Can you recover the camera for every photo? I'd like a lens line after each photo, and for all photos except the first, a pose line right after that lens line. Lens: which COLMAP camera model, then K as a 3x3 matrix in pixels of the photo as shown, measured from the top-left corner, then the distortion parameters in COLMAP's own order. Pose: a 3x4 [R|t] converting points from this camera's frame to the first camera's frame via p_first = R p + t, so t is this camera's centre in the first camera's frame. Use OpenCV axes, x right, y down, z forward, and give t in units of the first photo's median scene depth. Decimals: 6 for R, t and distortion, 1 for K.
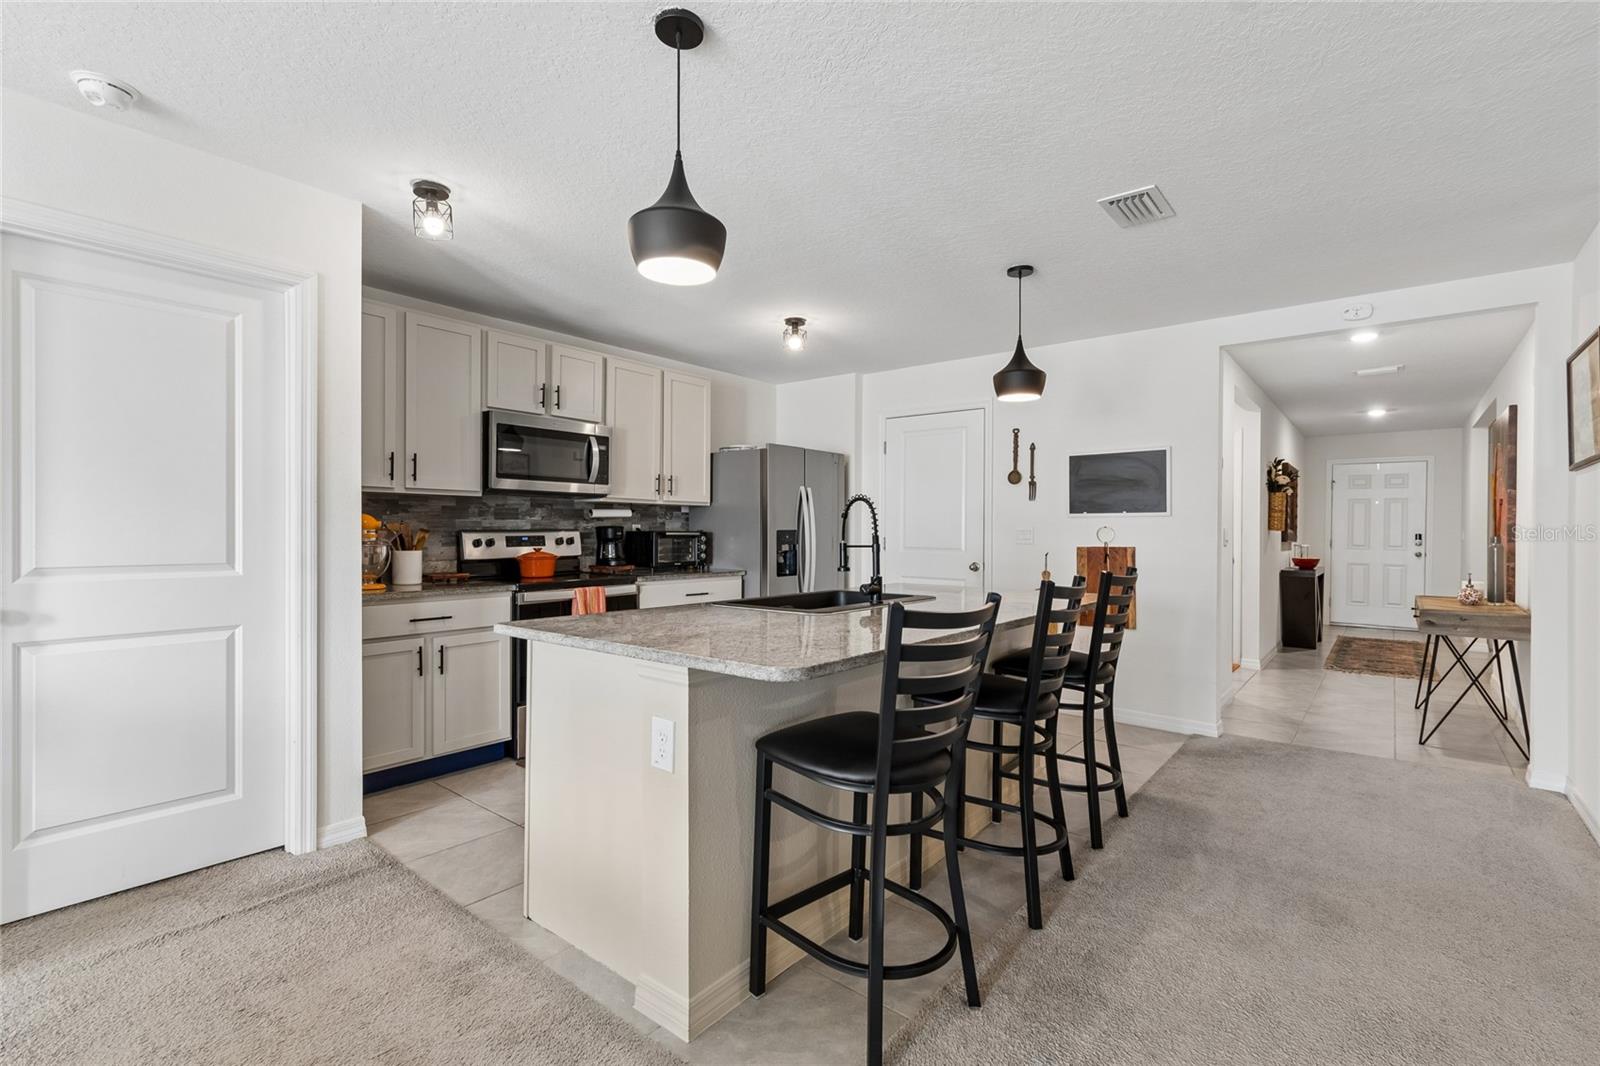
lens RADIAL K [[724.9, 0, 800.0], [0, 724.9, 533.0], [0, 0, 1]] dist [0.002479, 0.000139]
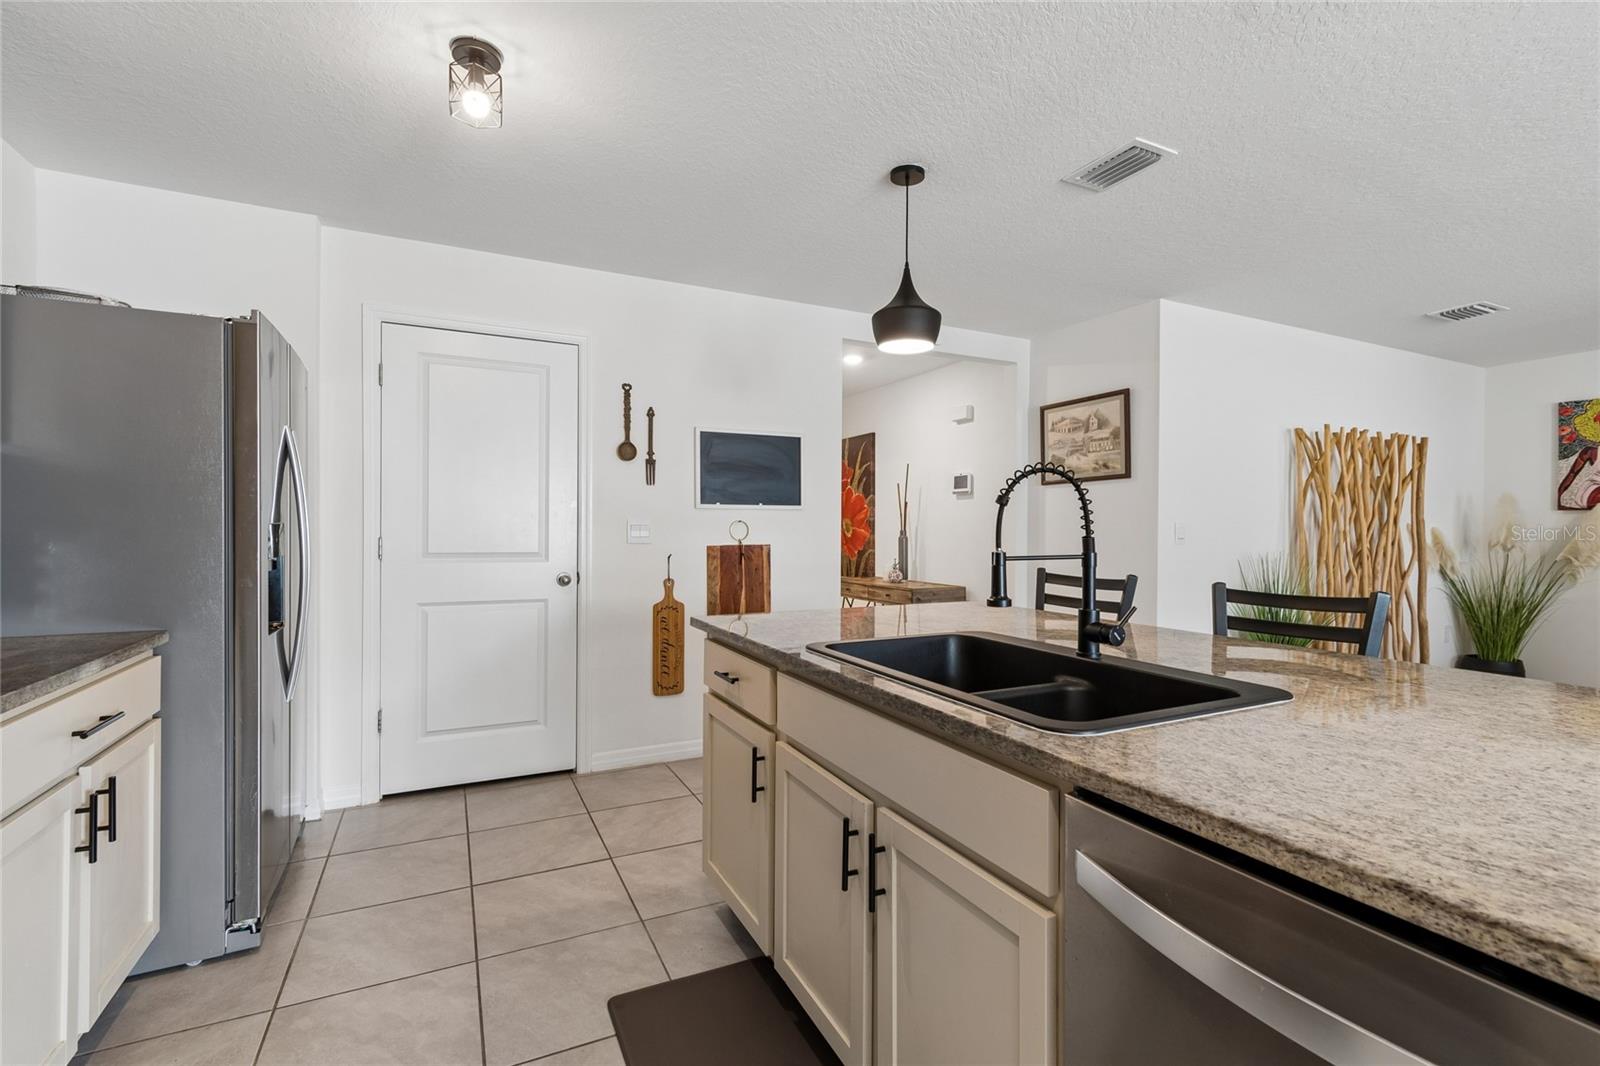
lens RADIAL K [[717.3, 0, 800.9], [0, 717.3, 532.2], [0, 0, 1]] dist [0.002079, -0.000143]
pose [[0.413885, -0.008521, 0.910289, -0.306265], [-0.000417, 0.999954, 0.009549, -0.003510], [-0.910329, -0.004332, 0.413862, 0.593084]]
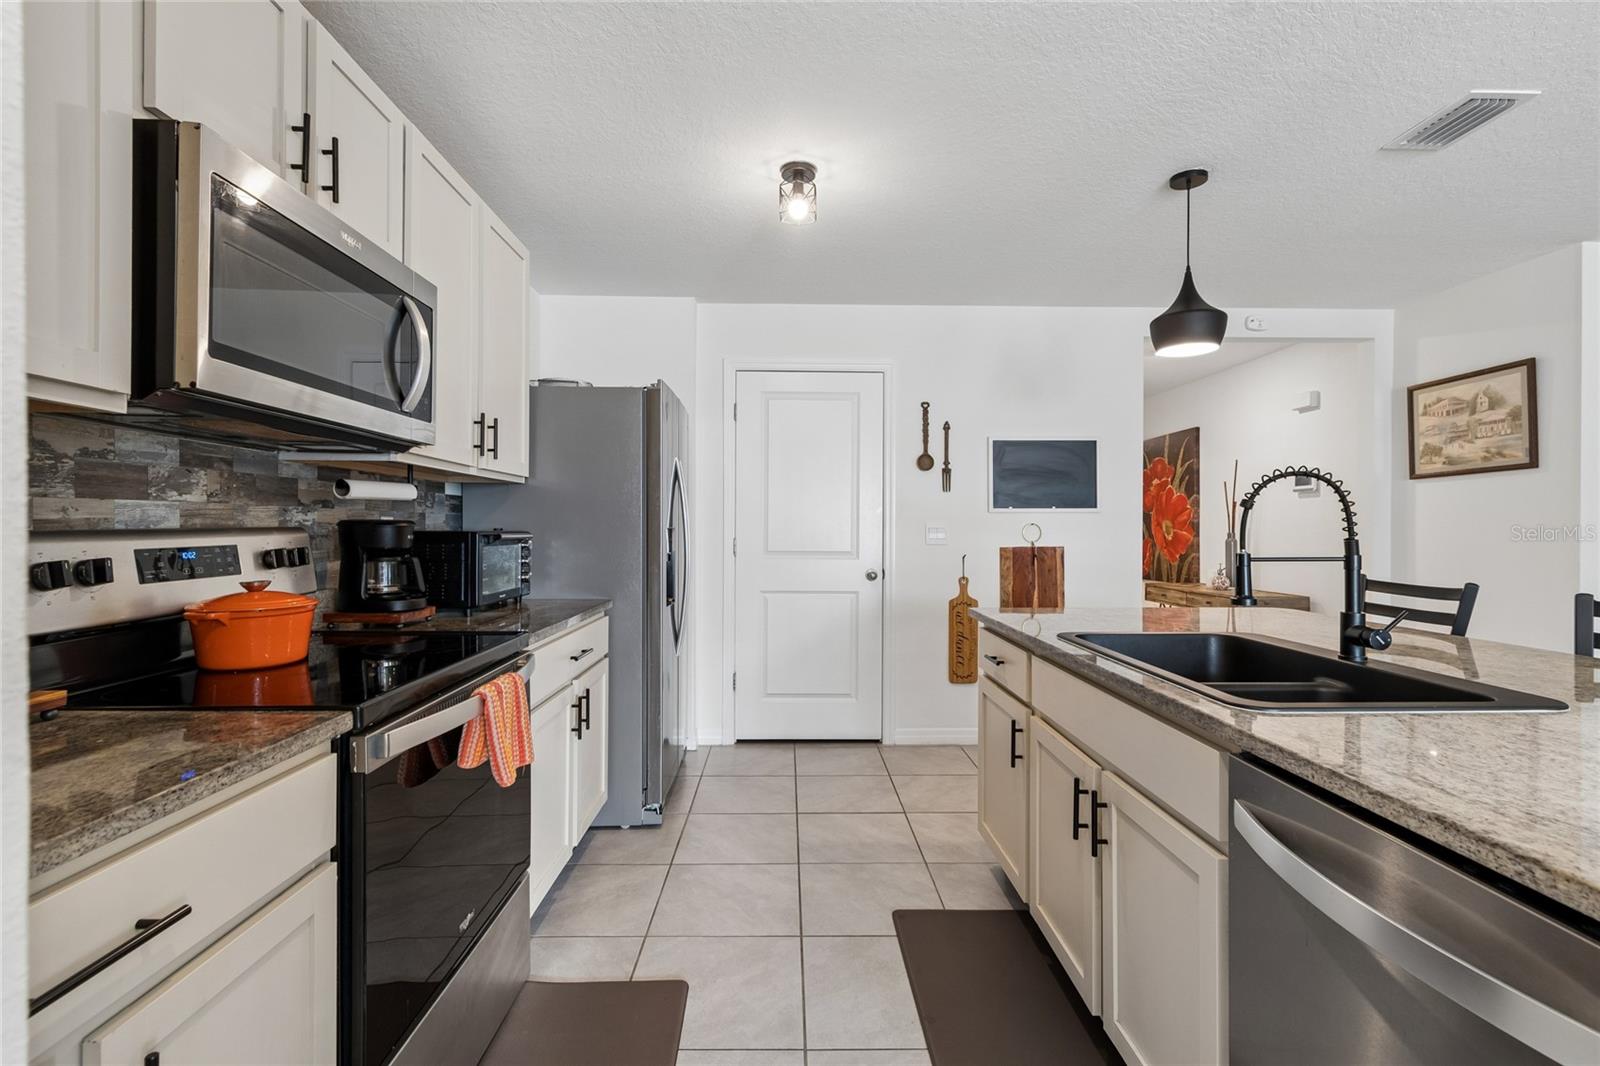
lens RADIAL K [[717.3, 0, 800.9], [0, 717.3, 532.2], [0, 0, 1]] dist [0.002079, -0.000143]
pose [[0.762674, -0.005701, 0.646758, -0.356474], [0.002887, 0.999981, 0.005410, -0.003912], [-0.646777, -0.002258, 0.762676, 0.518995]]
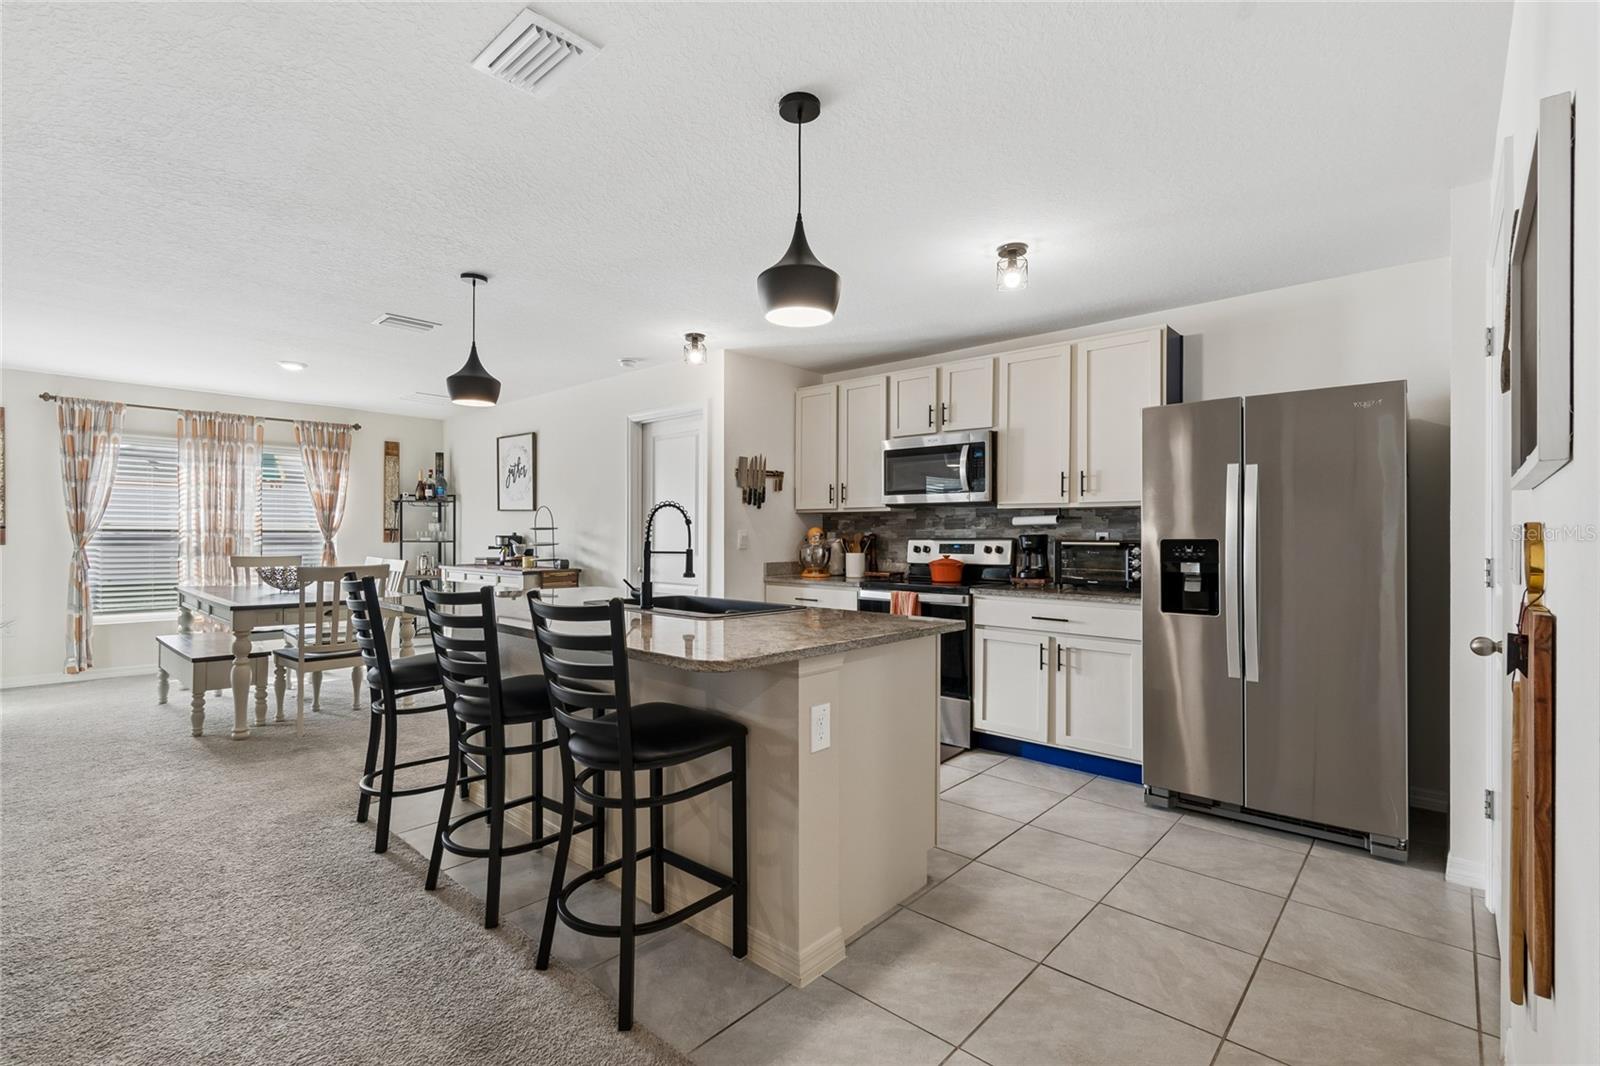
lens RADIAL K [[723.3, 0, 797.2], [0, 723.3, 537.5], [0, 0, 1]] dist [0.002392, 0.000152]
pose [[-0.050047, -0.002165, -0.998744, 0.677147], [-0.009602, 0.999952, -0.001687, -0.001384], [0.998701, 0.009506, -0.050066, 0.768984]]
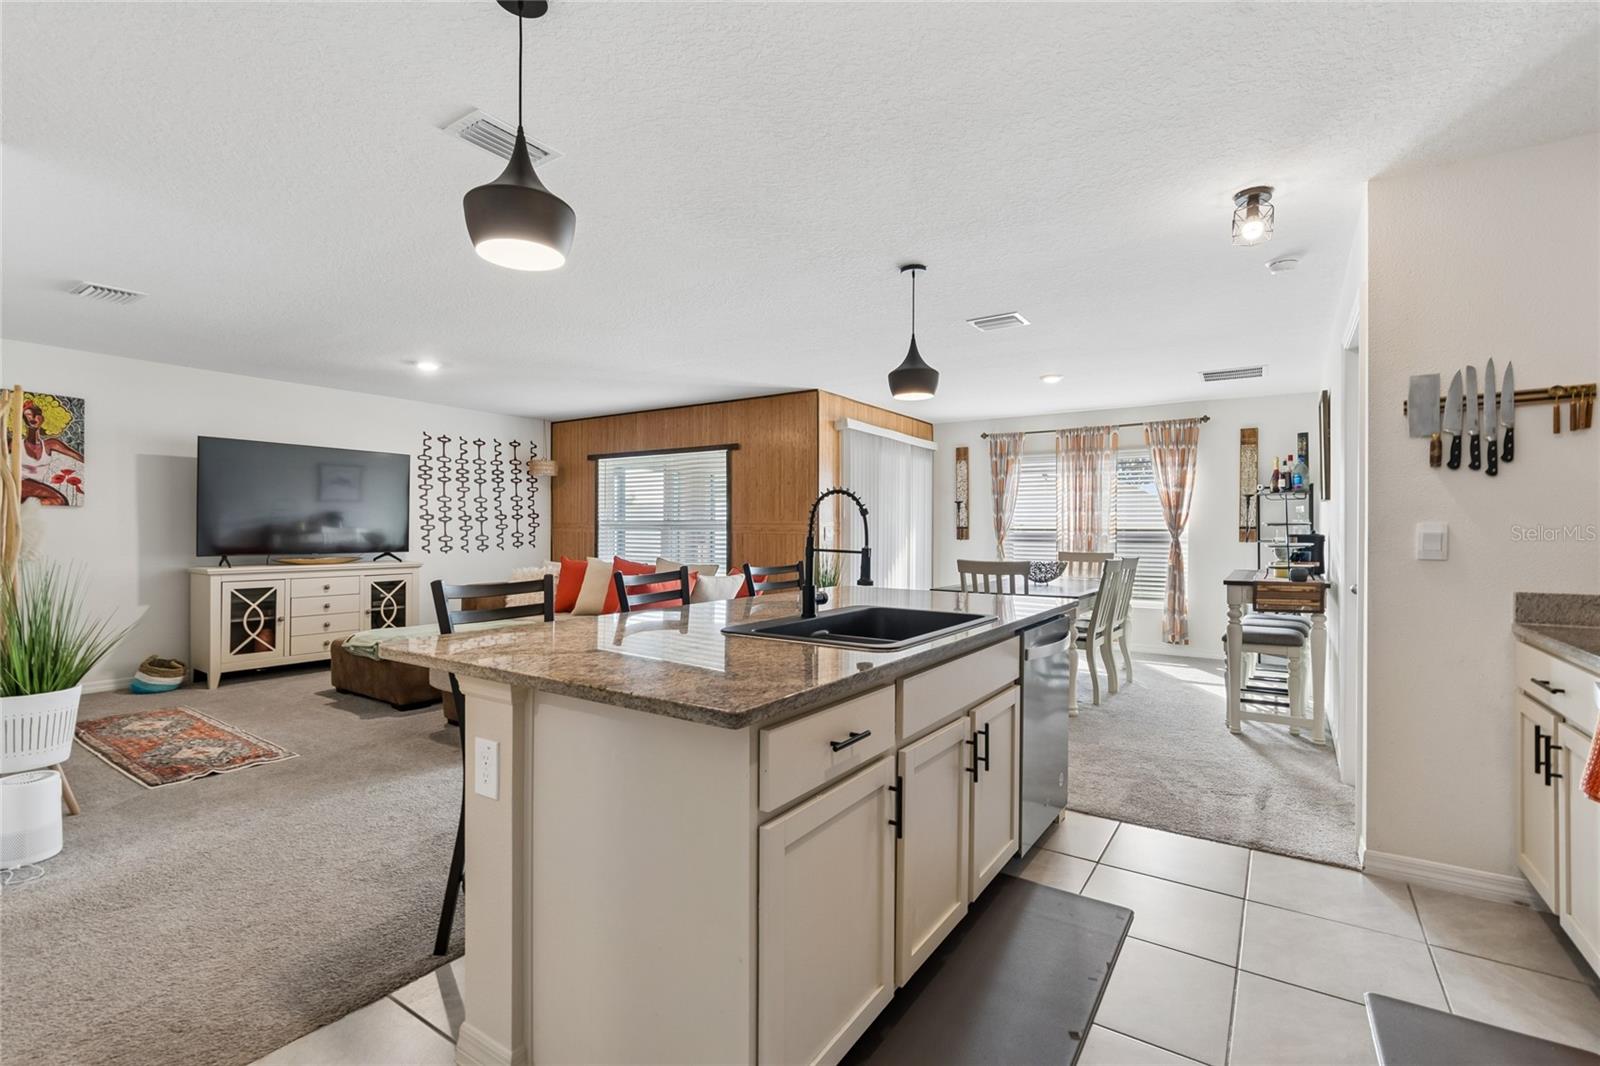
lens RADIAL K [[717.3, 0, 800.9], [0, 717.3, 532.2], [0, 0, 1]] dist [0.002079, -0.000143]
pose [[-0.995314, -0.010152, -0.096163, 0.118911], [-0.010898, 0.999914, 0.007231, -0.004687], [0.096081, 0.008245, -0.995339, 1.118268]]
